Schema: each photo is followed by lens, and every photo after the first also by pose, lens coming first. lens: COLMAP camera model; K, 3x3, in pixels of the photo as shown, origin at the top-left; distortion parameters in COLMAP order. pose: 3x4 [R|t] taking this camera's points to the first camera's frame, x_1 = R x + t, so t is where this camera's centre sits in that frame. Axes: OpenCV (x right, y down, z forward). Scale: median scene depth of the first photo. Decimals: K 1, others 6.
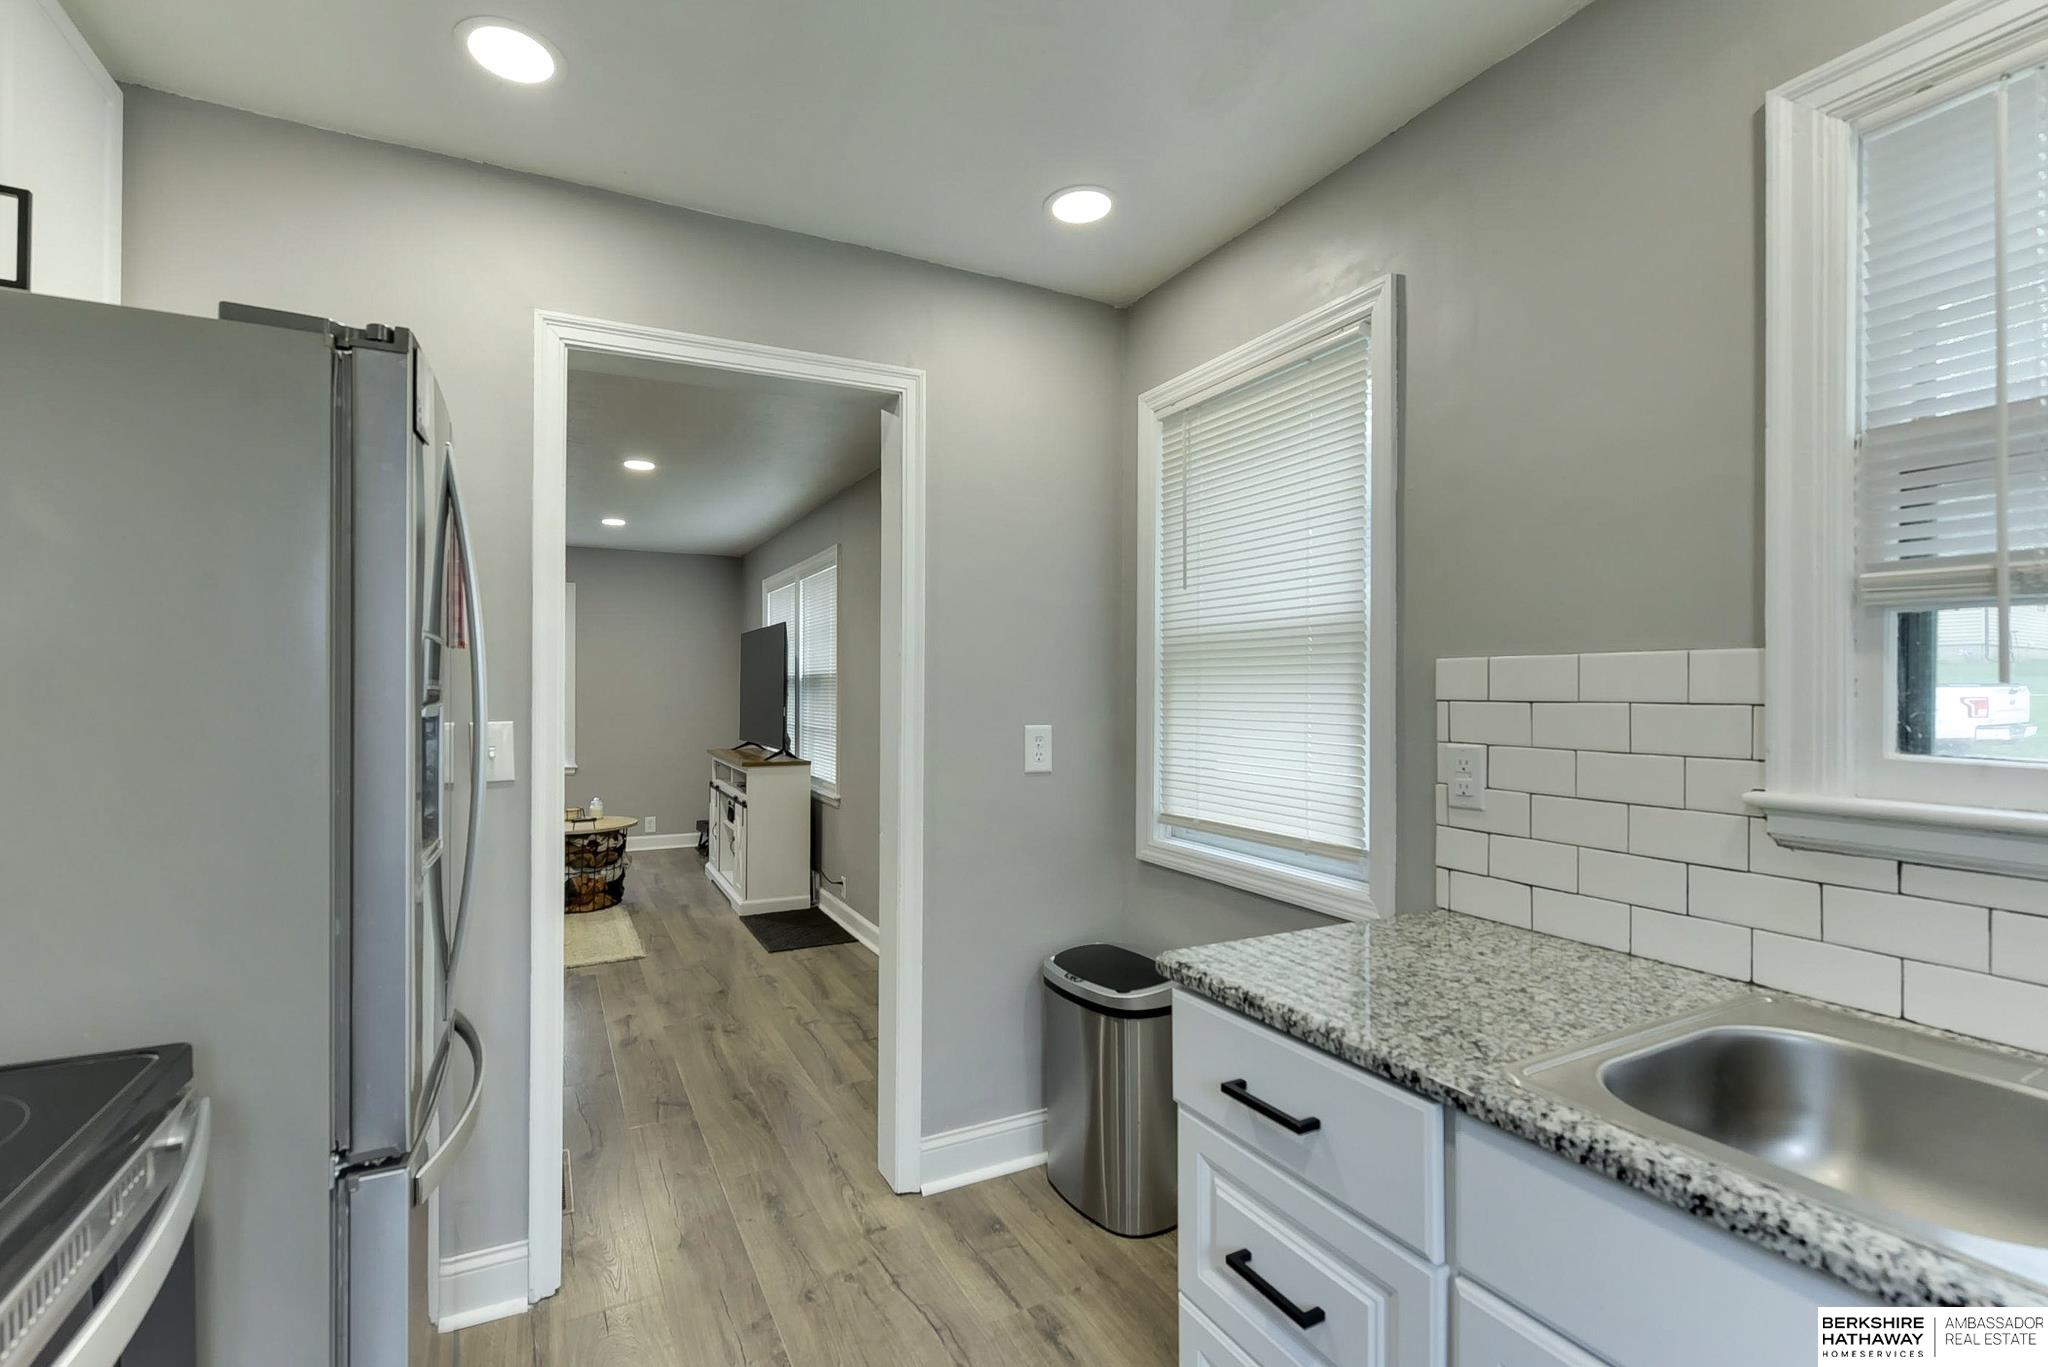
lens RADIAL K [[907.1, 0, 998.4], [0, 907.1, 687.3], [0, 0, 1]] dist [0.001660, 0.000056]
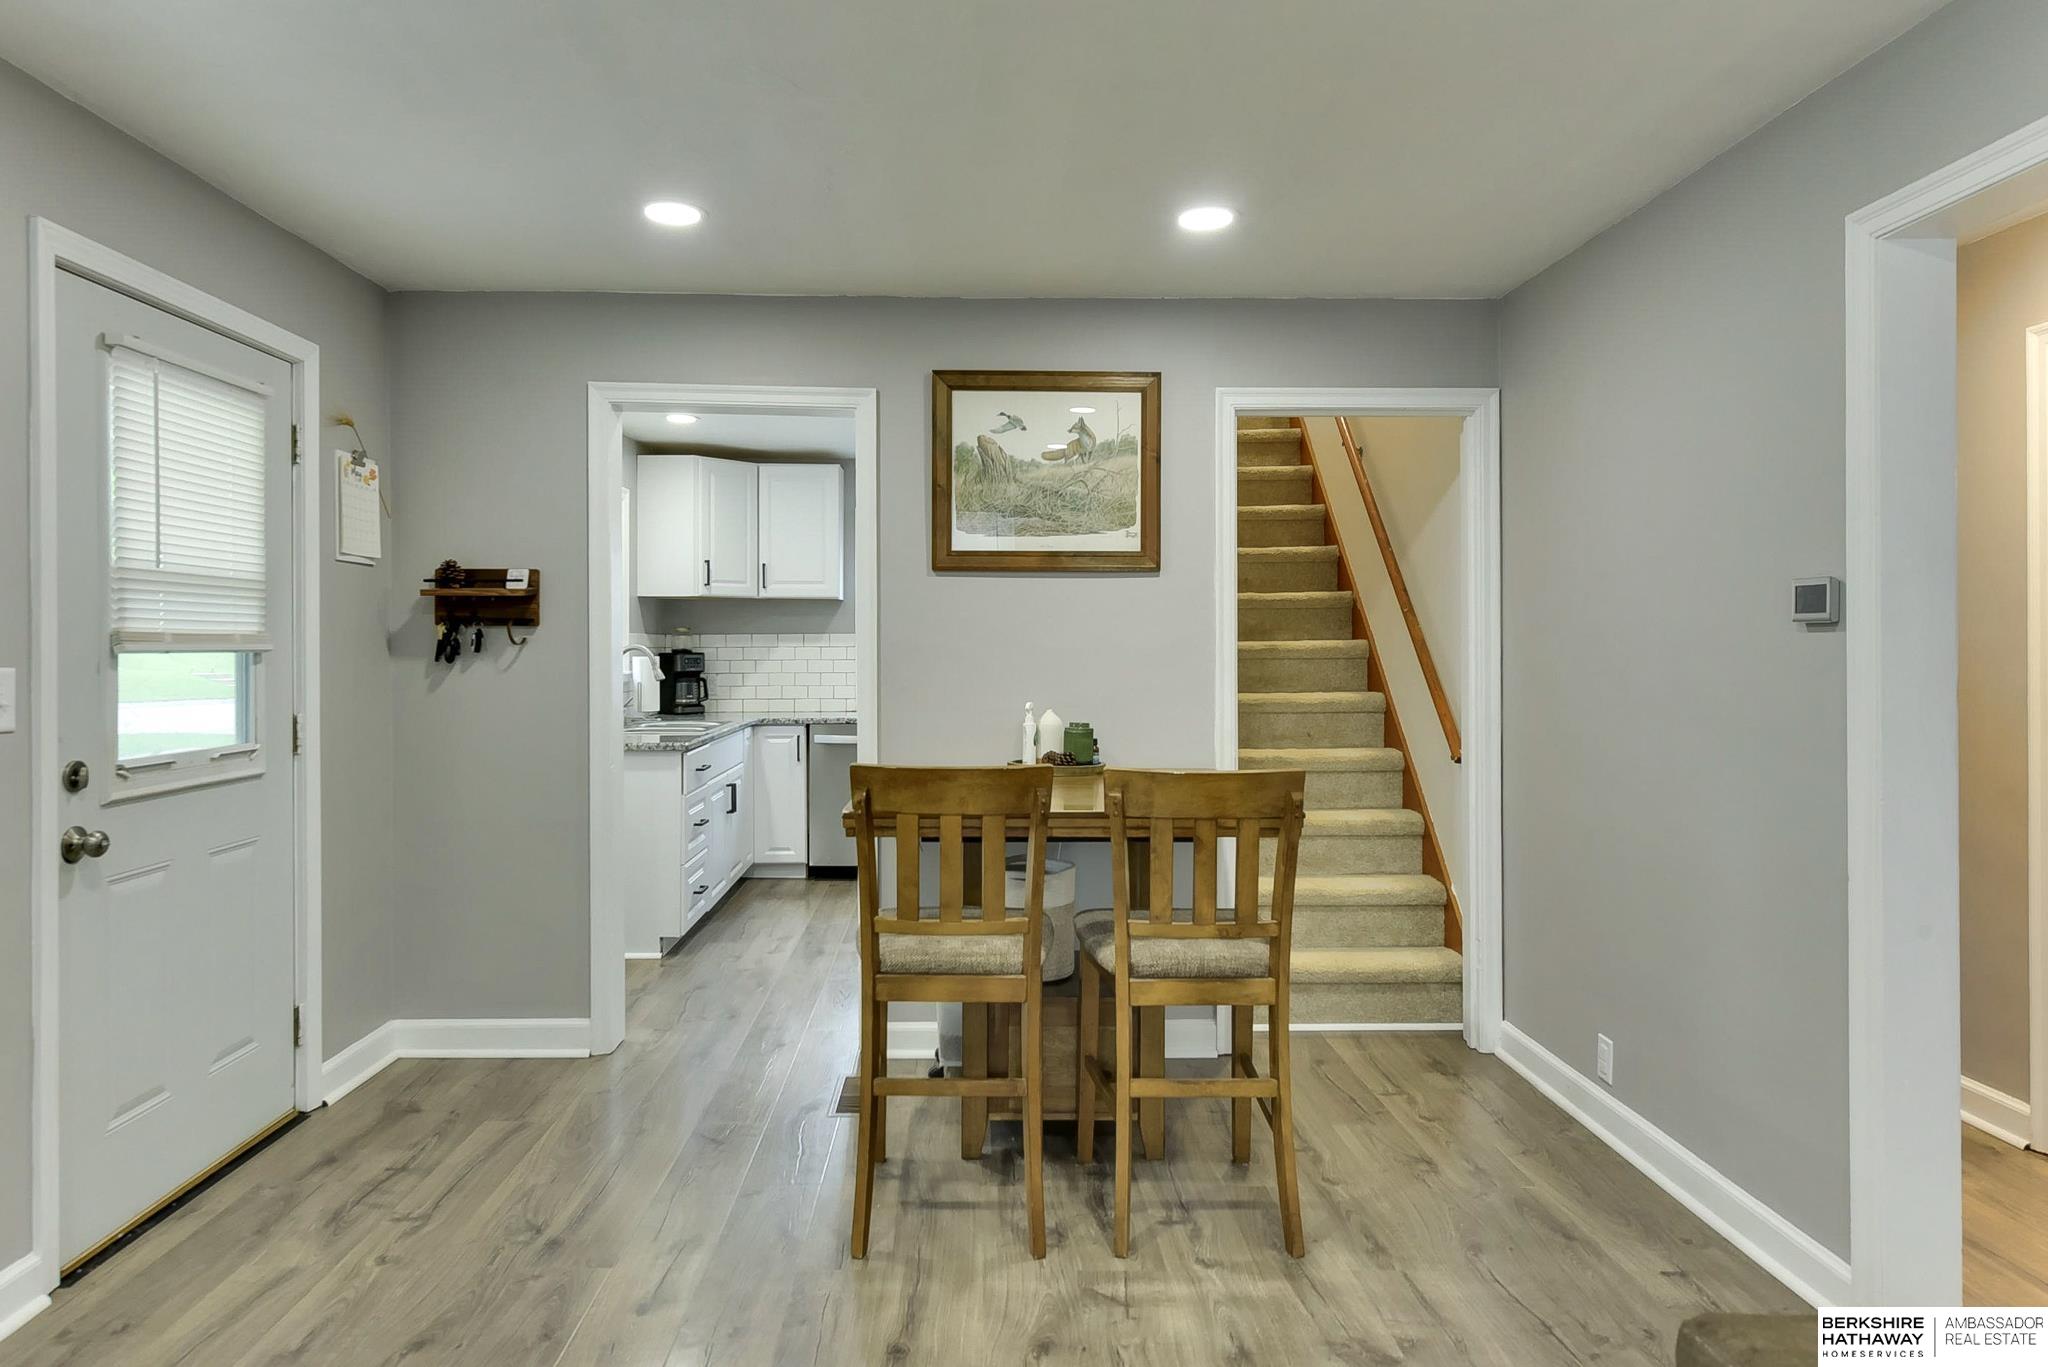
lens RADIAL K [[1248.2, 0, 993.3], [0, 1248.2, 645.2], [0, 0, 1]] dist [0.002007, -0.002523]
pose [[-0.900011, -0.001545, 0.435864, -1.256926], [-0.002209, 0.999997, -0.001017, 0.004632], [-0.435861, -0.001879, -0.900012, 2.200249]]
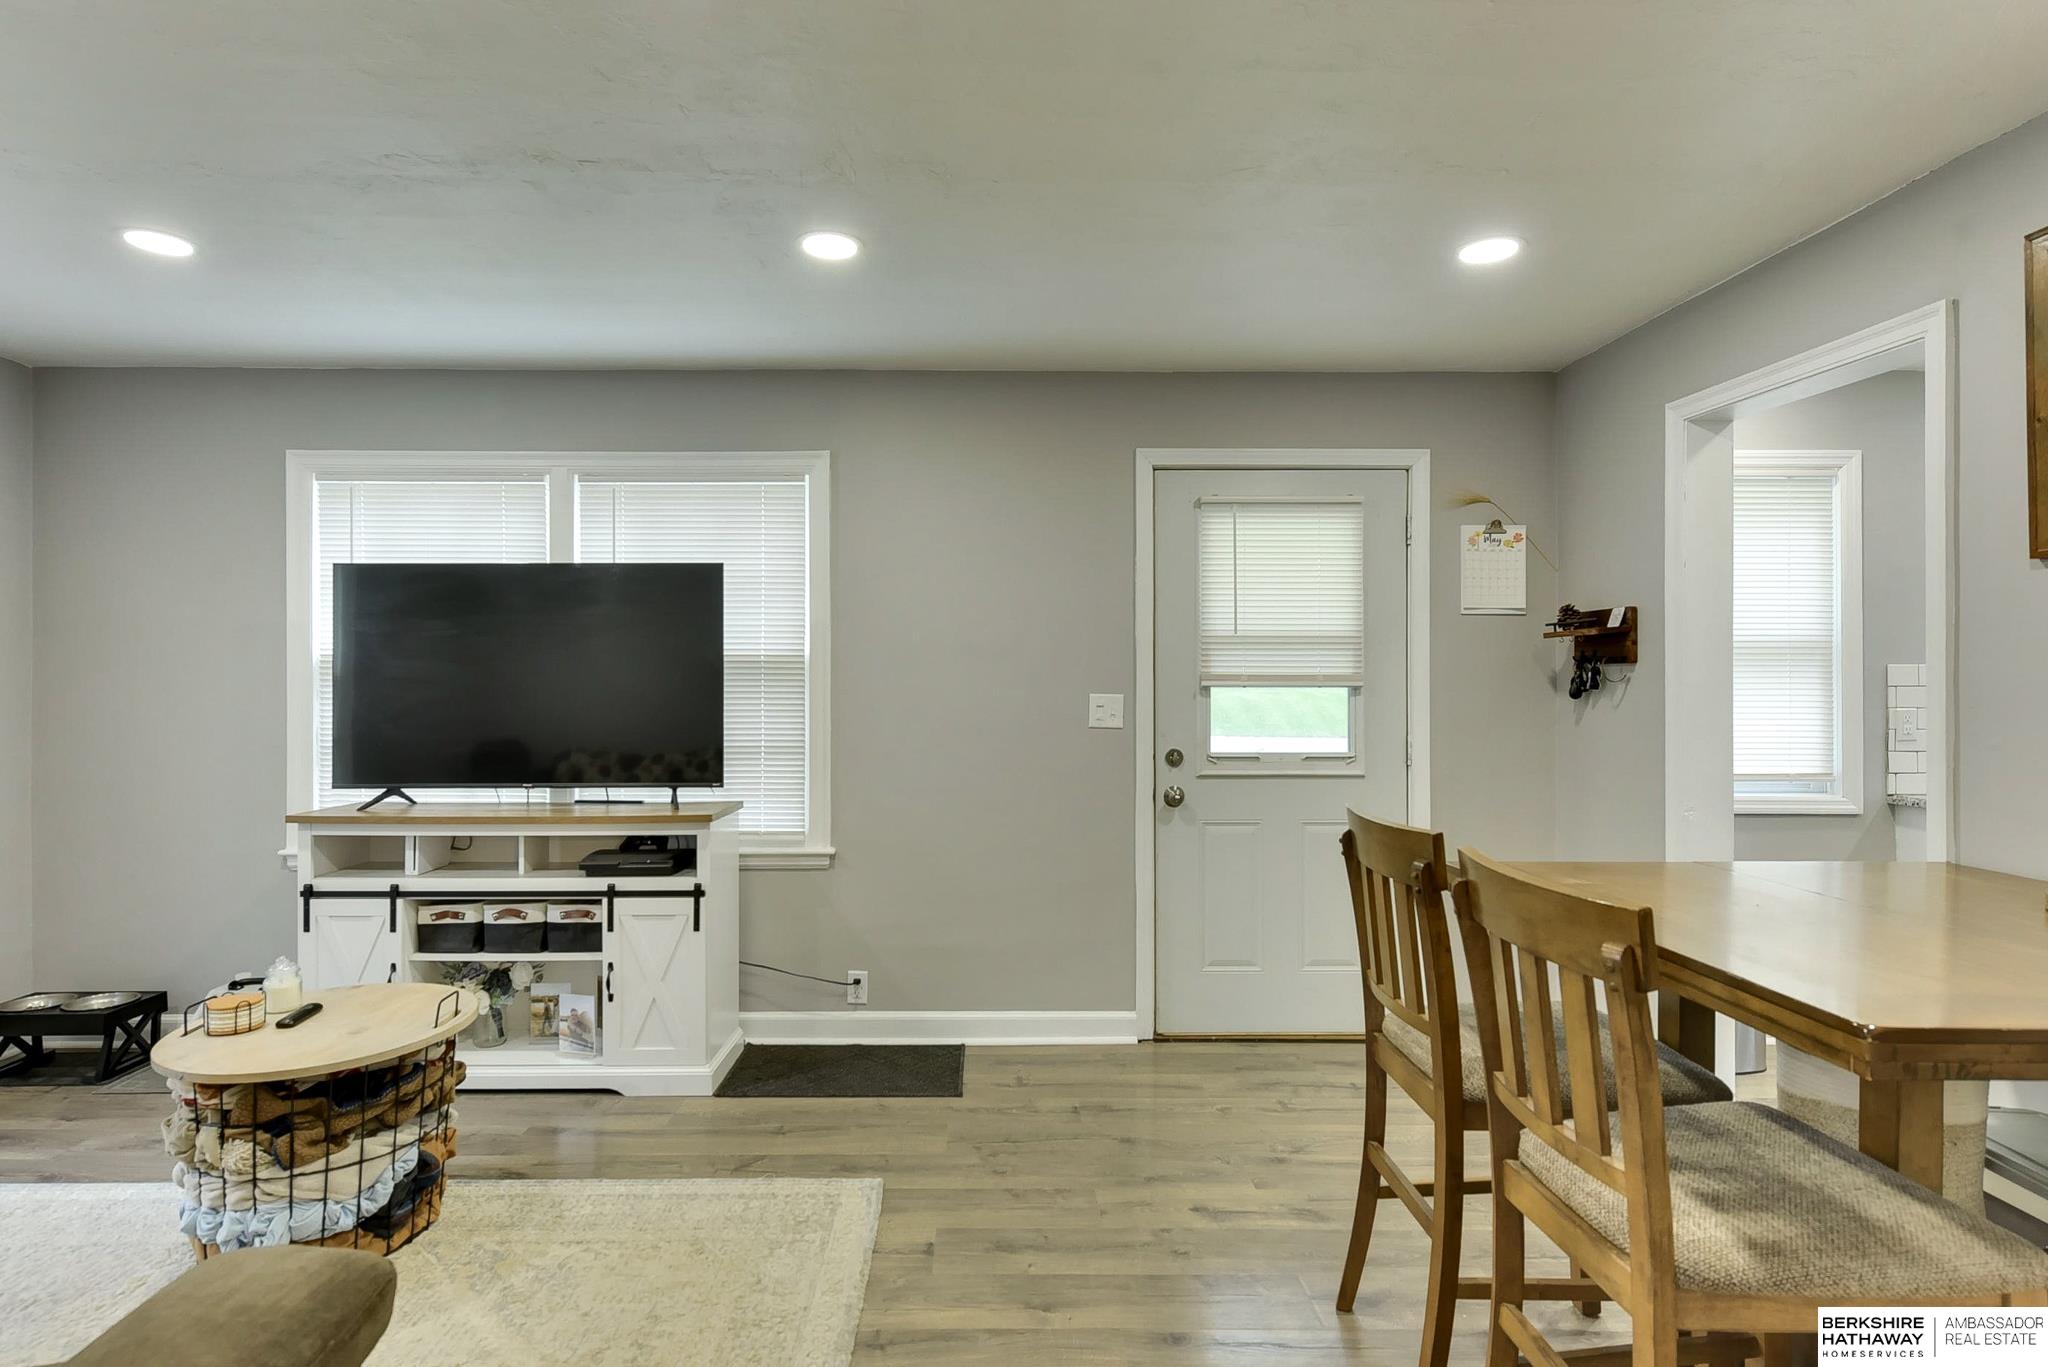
lens RADIAL K [[1043.7, 0, 992.9], [0, 1043.7, 687.6], [0, 0, 1]] dist [0.003546, -0.000140]
pose [[0.444792, -0.004898, 0.895621, -1.591841], [-0.001150, 0.999981, 0.006040, 0.004095], [-0.895633, -0.003716, 0.444778, 1.167521]]
